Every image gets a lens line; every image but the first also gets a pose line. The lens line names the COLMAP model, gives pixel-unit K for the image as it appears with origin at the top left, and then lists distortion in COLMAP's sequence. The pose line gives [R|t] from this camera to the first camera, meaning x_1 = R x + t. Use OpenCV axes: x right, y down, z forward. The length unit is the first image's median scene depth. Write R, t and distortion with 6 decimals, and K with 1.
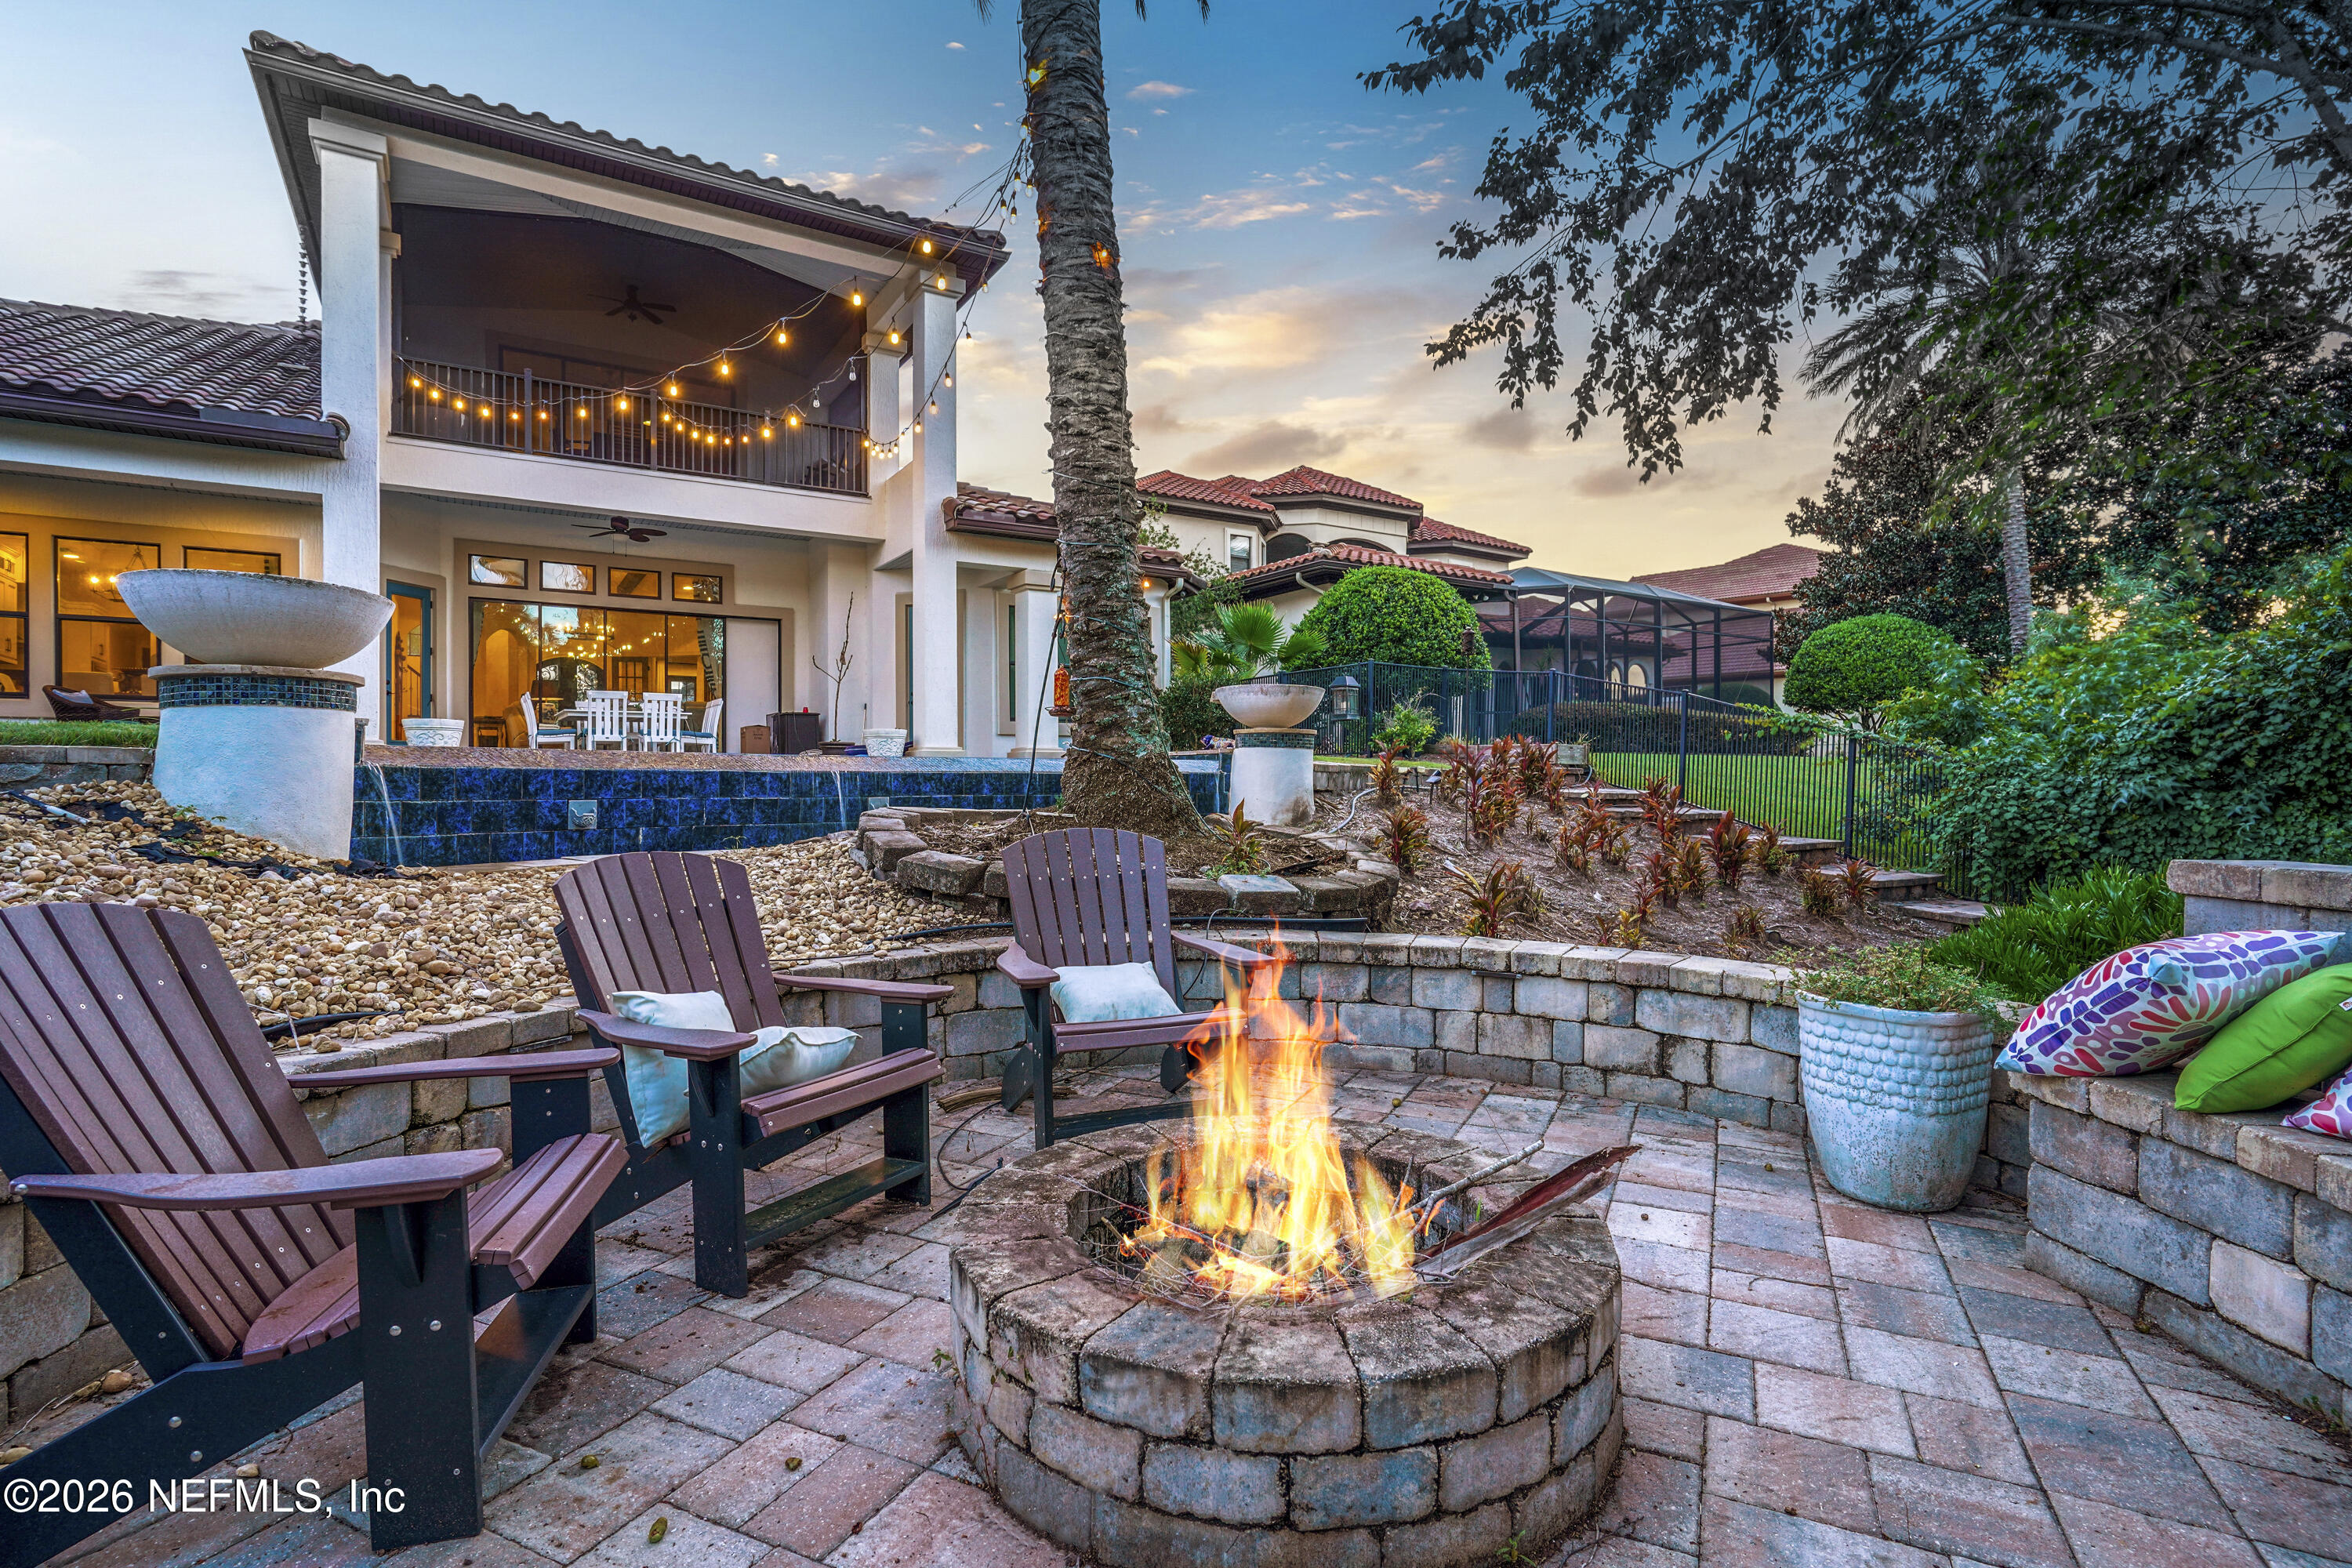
lens RADIAL K [[1115.9, 0, 1203.3], [0, 1115.9, 801.7], [0, 0, 1]] dist [0.002374, 0.000579]
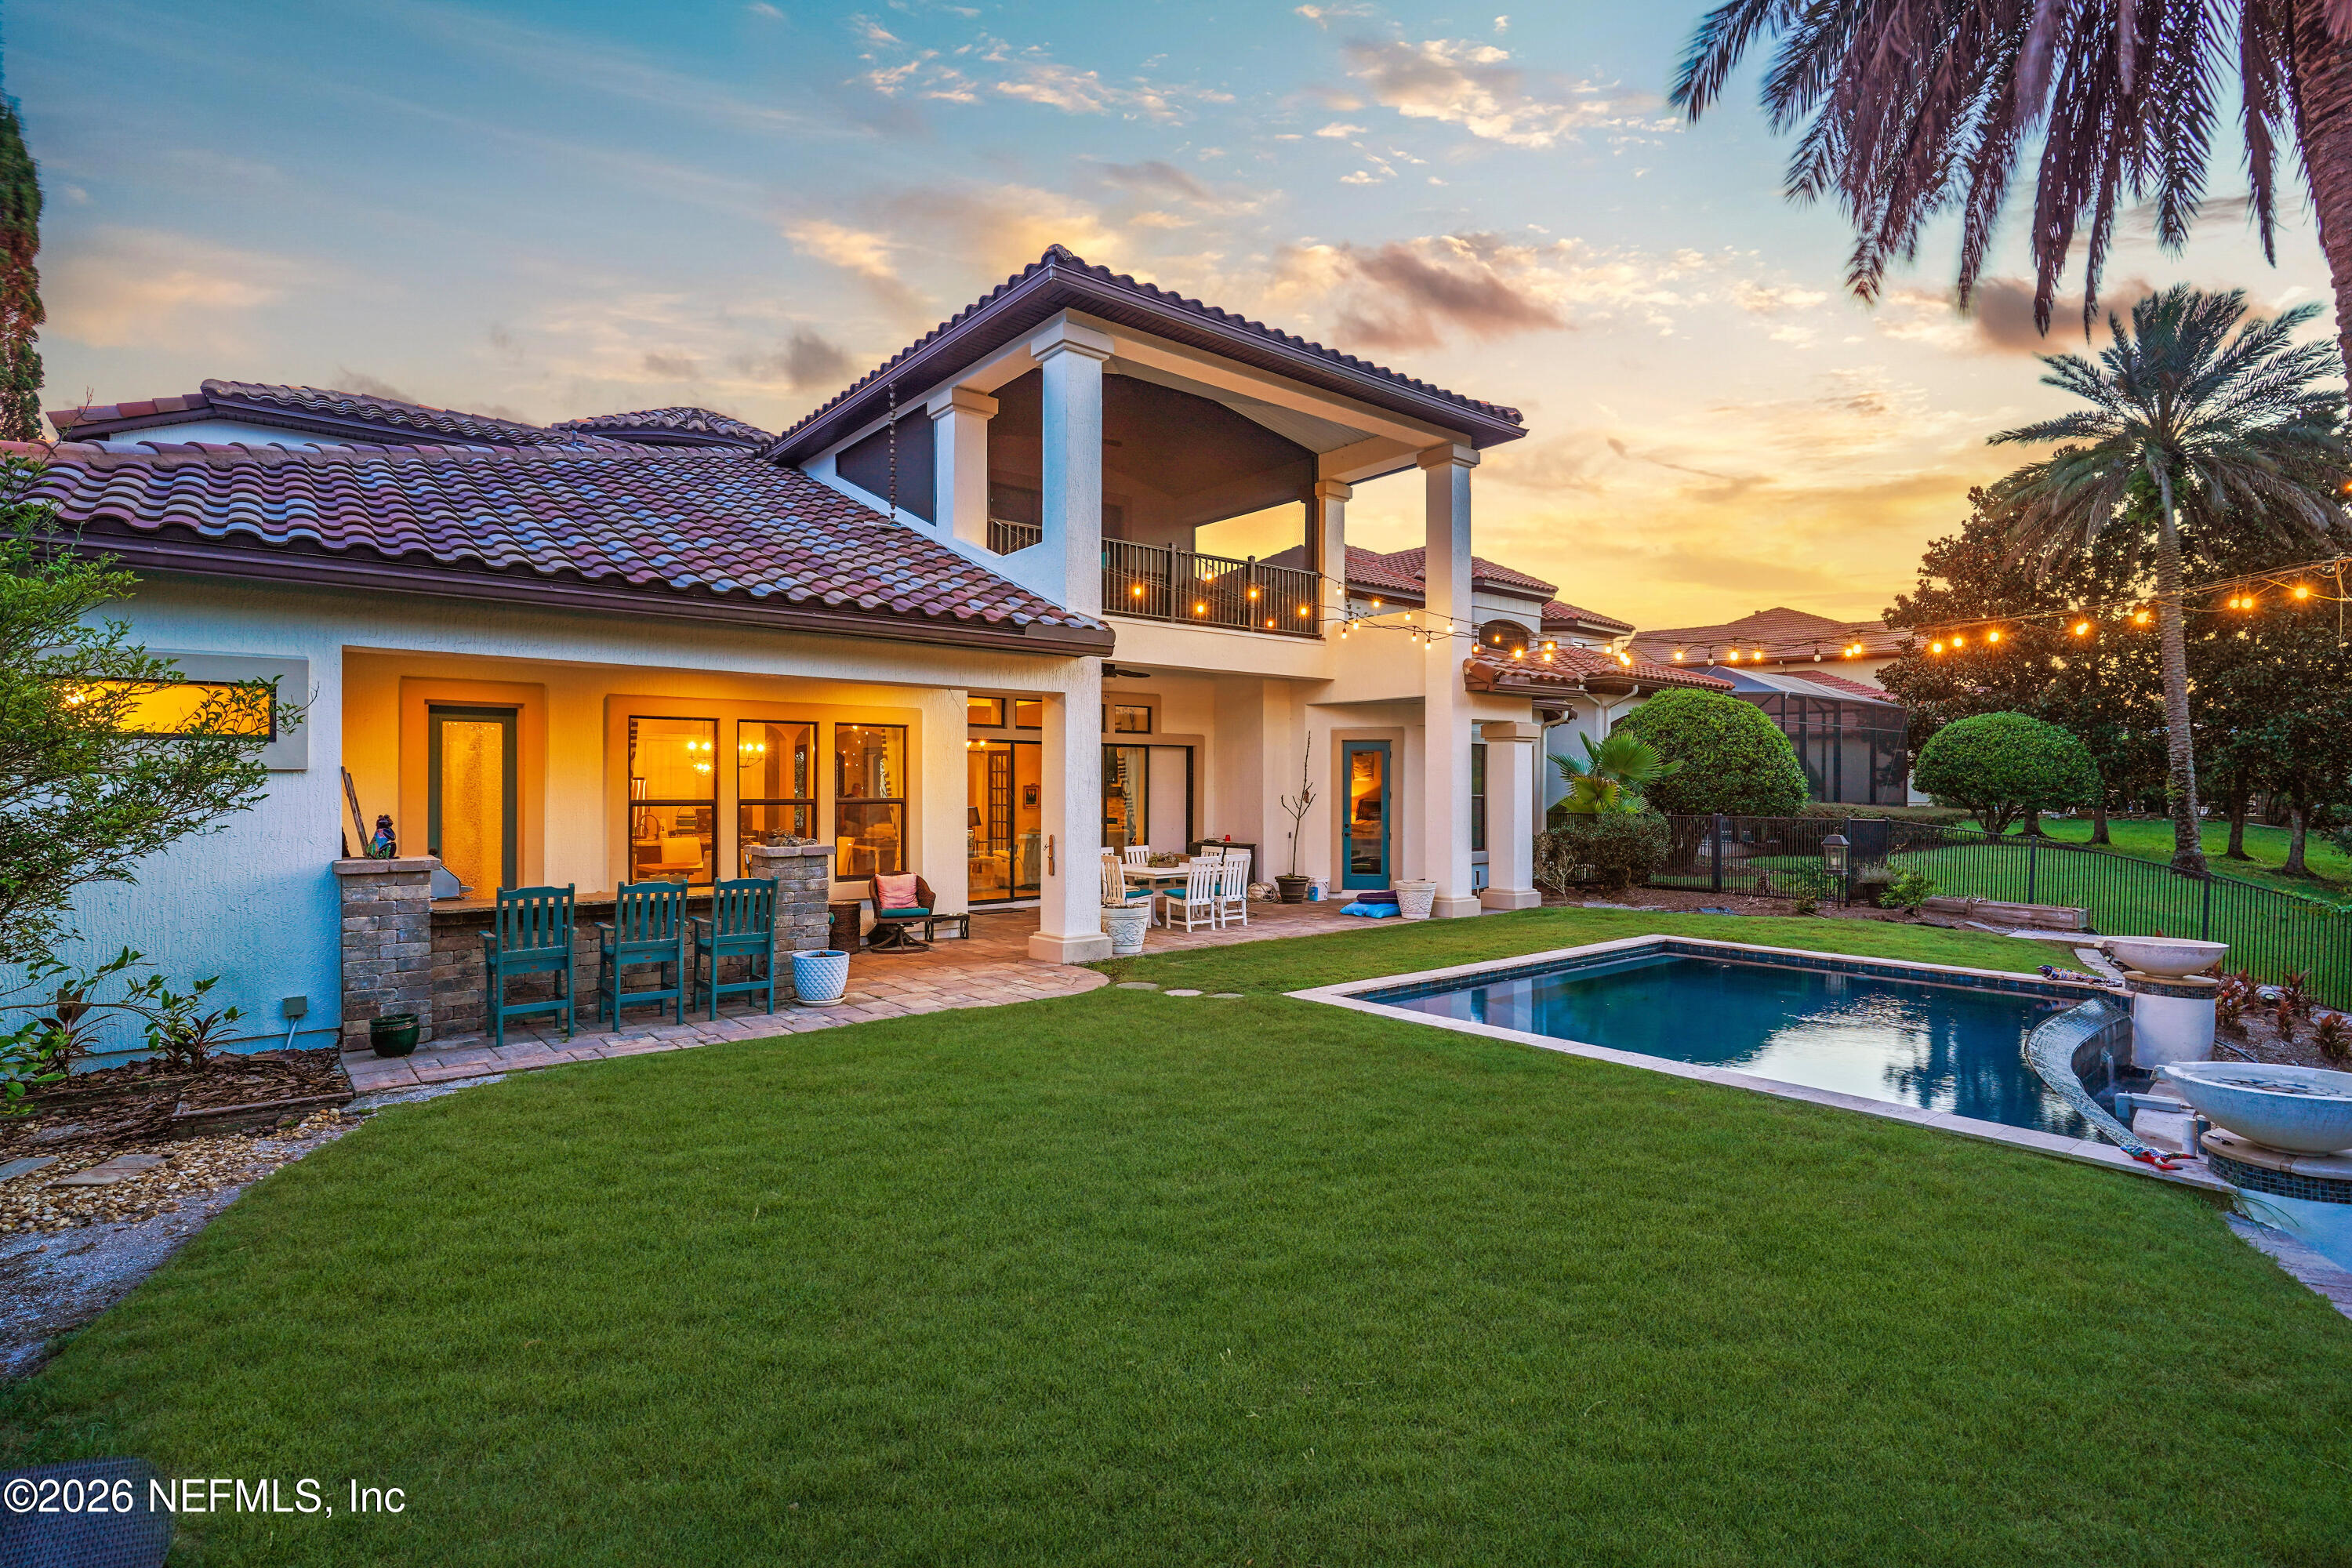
lens RADIAL K [[1142.5, 0, 1229.4], [0, 1142.5, 787.4], [0, 0, 1]] dist [-0.000061, 0.000078]
pose [[0.989531, 0.003693, 0.144271, -0.520391], [-0.000721, 0.999786, -0.020652, -0.114067], [-0.144316, 0.020332, 0.989323, -0.013004]]
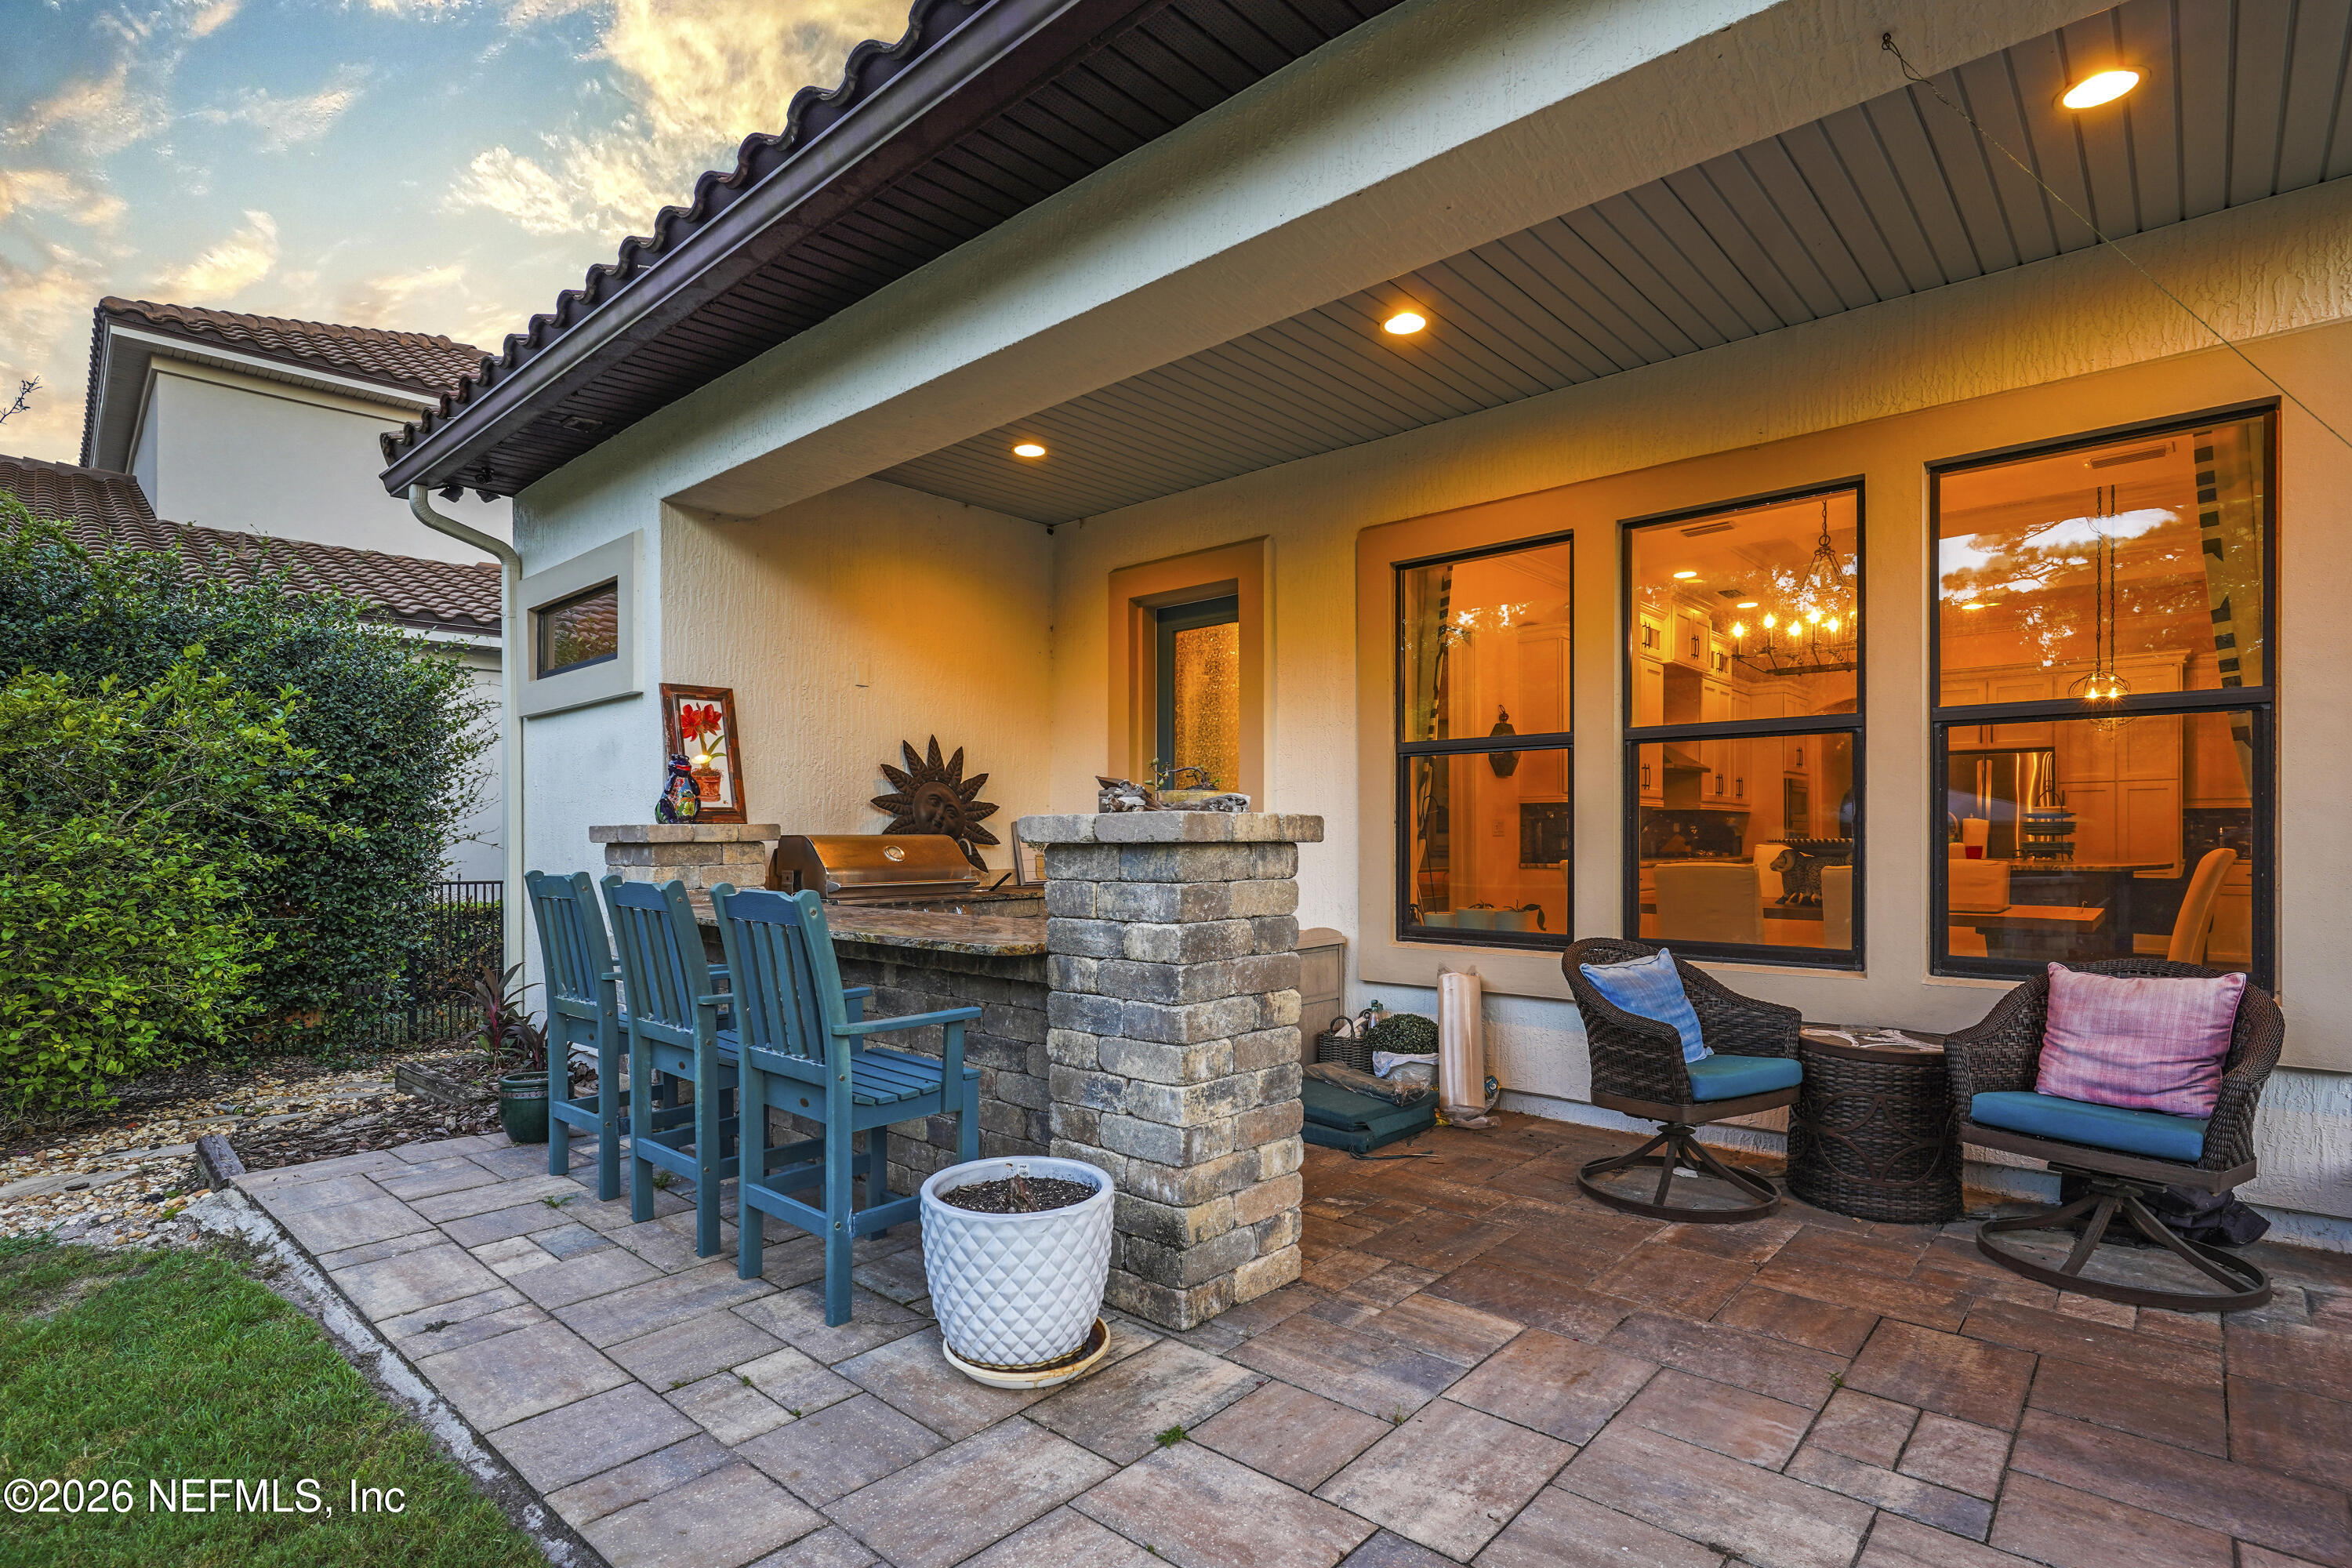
lens RADIAL K [[1160.2, 0, 1130.2], [0, 1160.2, 828.1], [0, 0, 1]] dist [0.000216, 0.000039]
pose [[0.246785, -0.008962, -0.969029, -0.480681], [-0.018818, 0.999724, -0.014038, -0.091796], [0.968887, 0.021700, 0.246549, 0.527067]]
